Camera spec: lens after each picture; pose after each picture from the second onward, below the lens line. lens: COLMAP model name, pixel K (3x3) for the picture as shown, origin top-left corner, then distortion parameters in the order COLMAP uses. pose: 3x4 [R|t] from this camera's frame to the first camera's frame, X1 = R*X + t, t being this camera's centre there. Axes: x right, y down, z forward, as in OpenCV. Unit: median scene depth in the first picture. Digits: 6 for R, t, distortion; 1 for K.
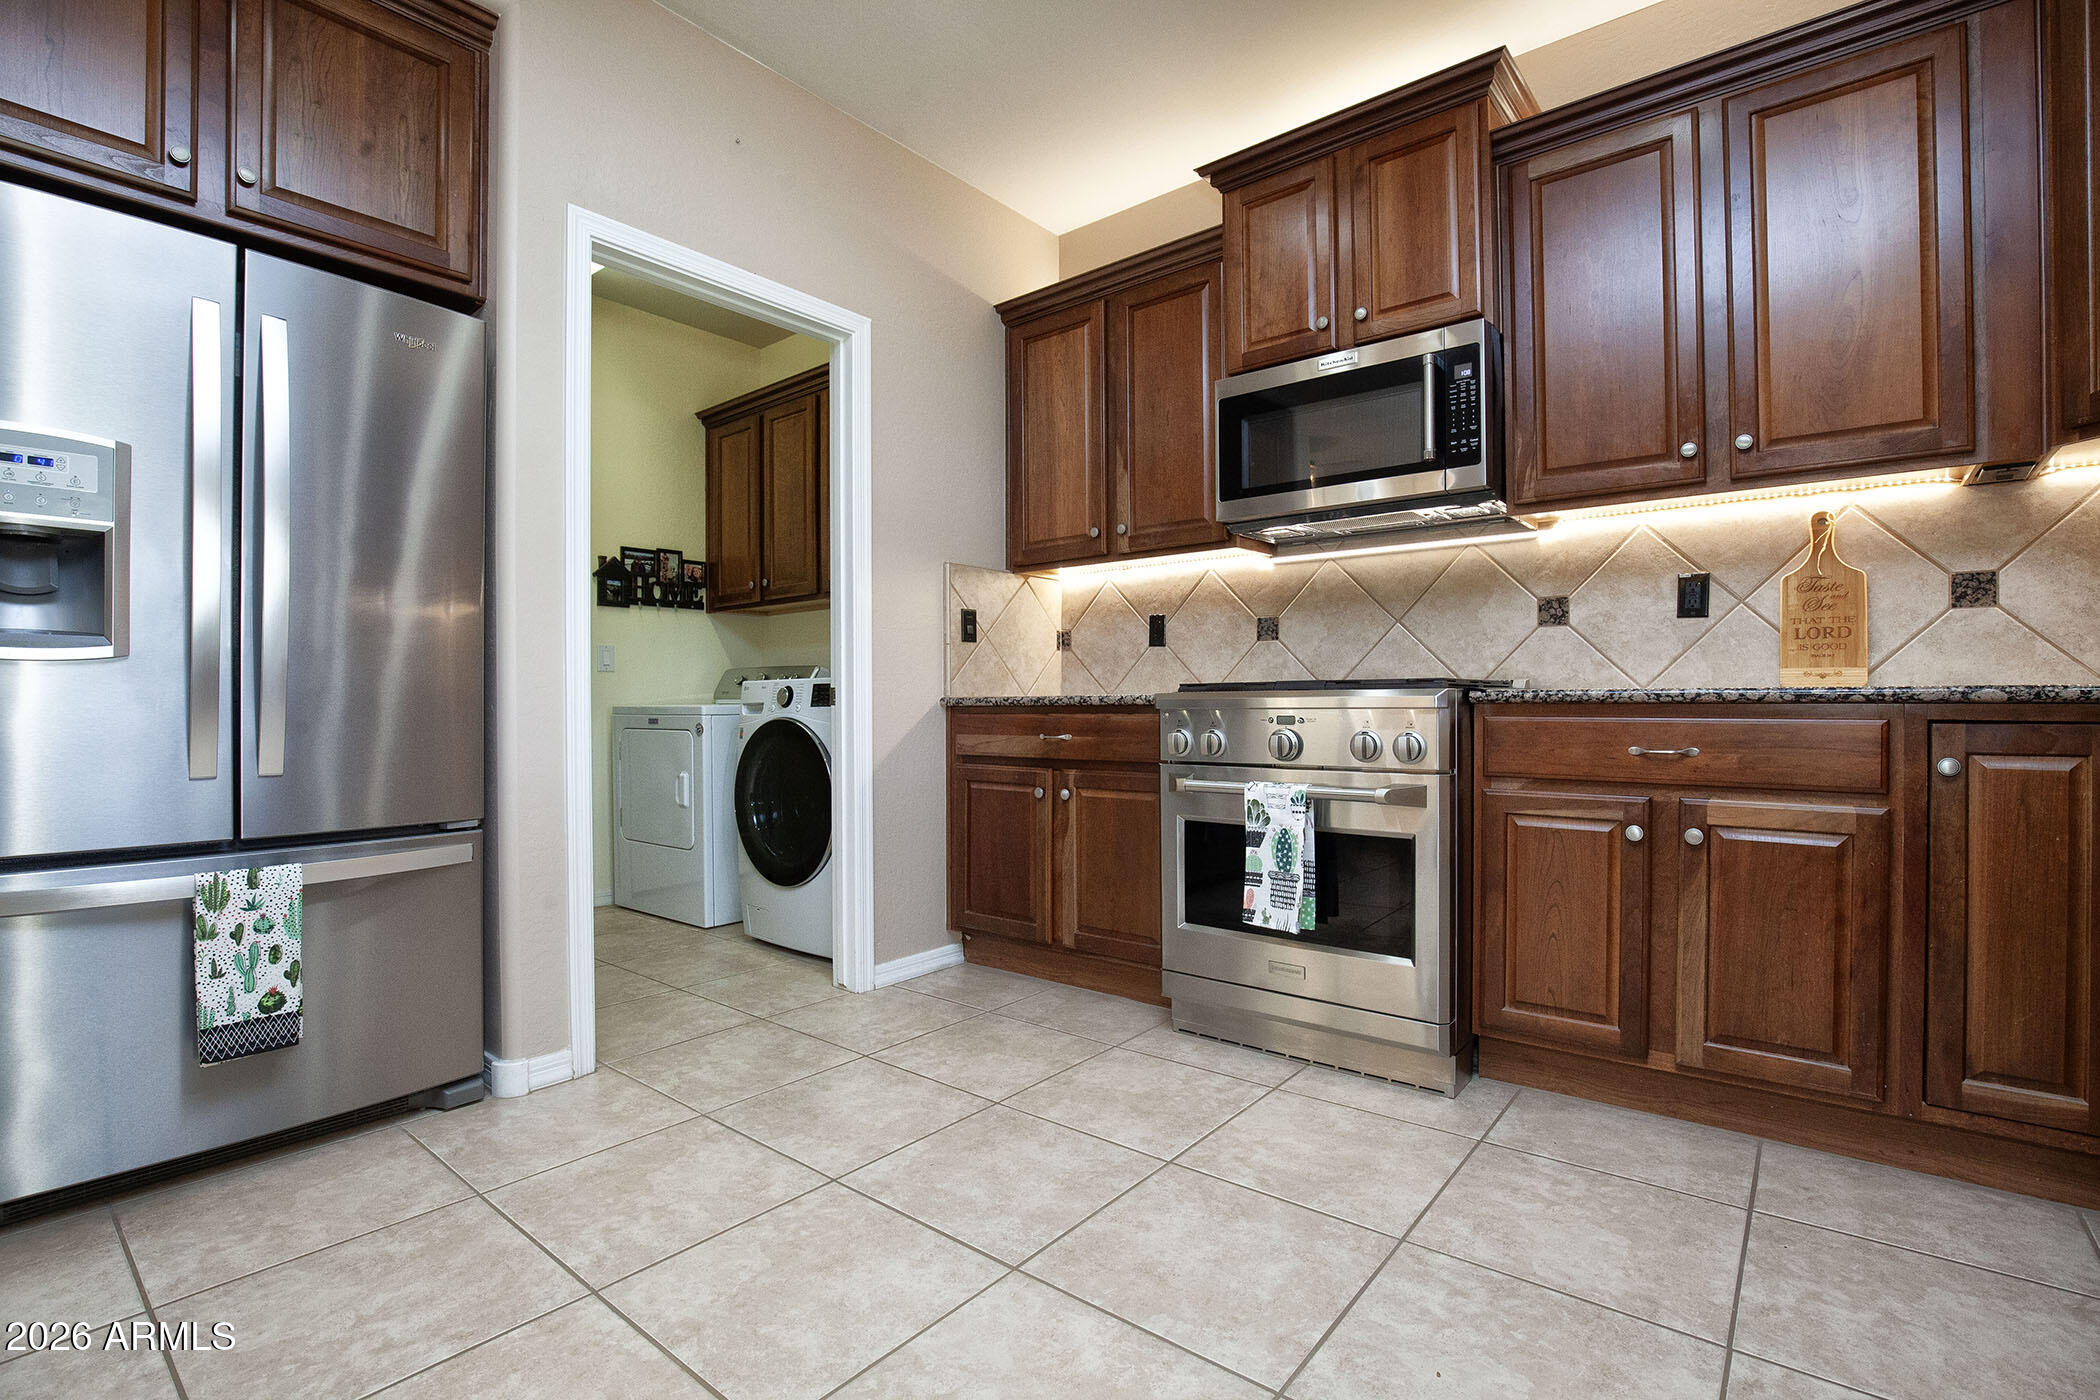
lens RADIAL K [[961.7, 0, 1067.2], [0, 961.7, 702.7], [0, 0, 1]] dist [-0.031511, 0.003229]
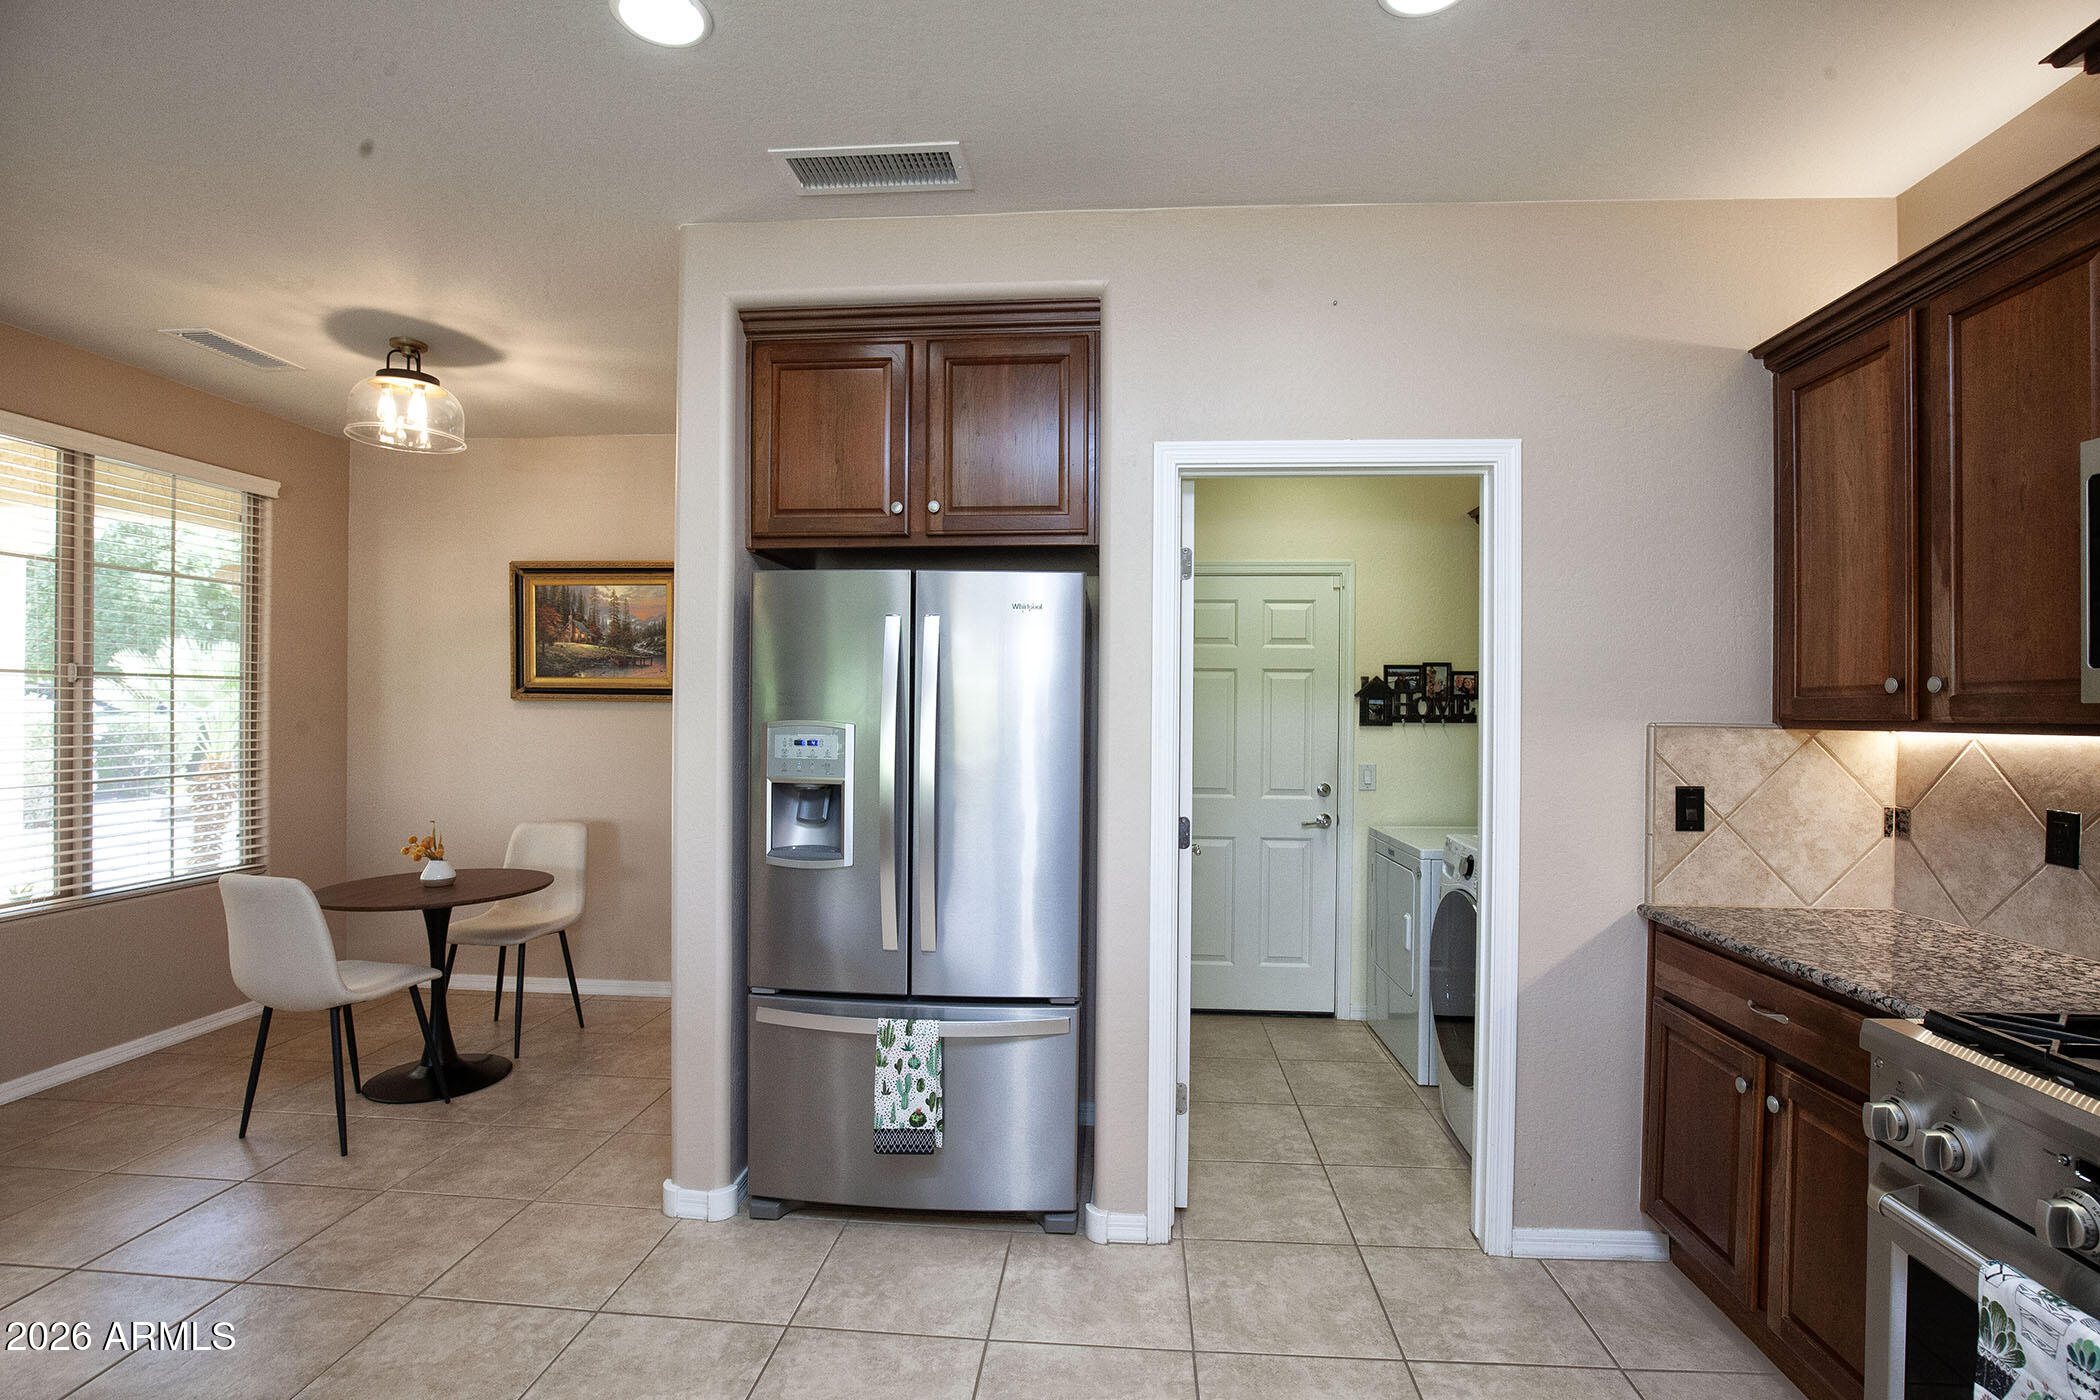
lens RADIAL K [[961.7, 0, 1066.2], [0, 961.7, 705.7], [0, 0, 1]] dist [-0.031511, 0.003229]
pose [[0.566431, 0.009977, -0.824049, 0.246050], [-0.012645, 0.999914, 0.003414, -0.170941], [0.824012, 0.008486, 0.566508, 0.220619]]
